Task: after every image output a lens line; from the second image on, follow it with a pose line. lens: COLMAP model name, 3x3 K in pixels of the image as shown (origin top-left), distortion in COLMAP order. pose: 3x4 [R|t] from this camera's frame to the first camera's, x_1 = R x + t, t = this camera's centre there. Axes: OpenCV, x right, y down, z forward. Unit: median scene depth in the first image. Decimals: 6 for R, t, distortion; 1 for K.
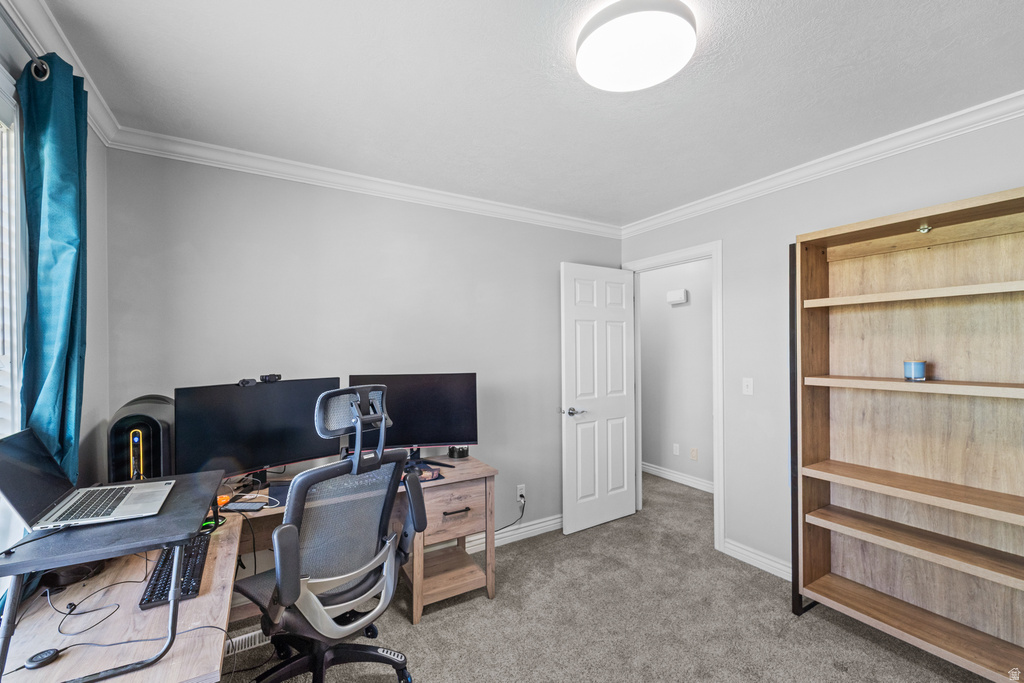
lens RADIAL K [[427.7, 0, 514.8], [0, 427.7, 341.9], [0, 0, 1]] dist [0.000379, -0.000216]
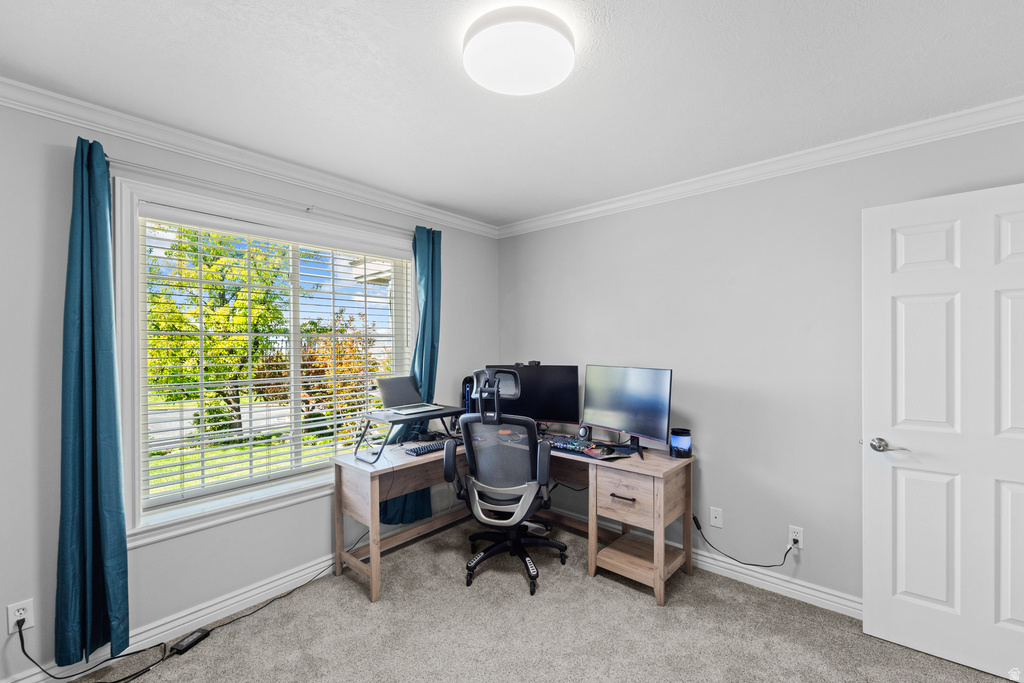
lens RADIAL K [[427.7, 0, 514.8], [0, 427.7, 341.9], [0, 0, 1]] dist [0.000379, -0.000216]
pose [[0.304591, -0.005019, -0.952470, 0.788573], [0.015711, 0.999877, -0.000245, 0.006347], [0.952354, -0.014890, 0.304632, 0.423050]]
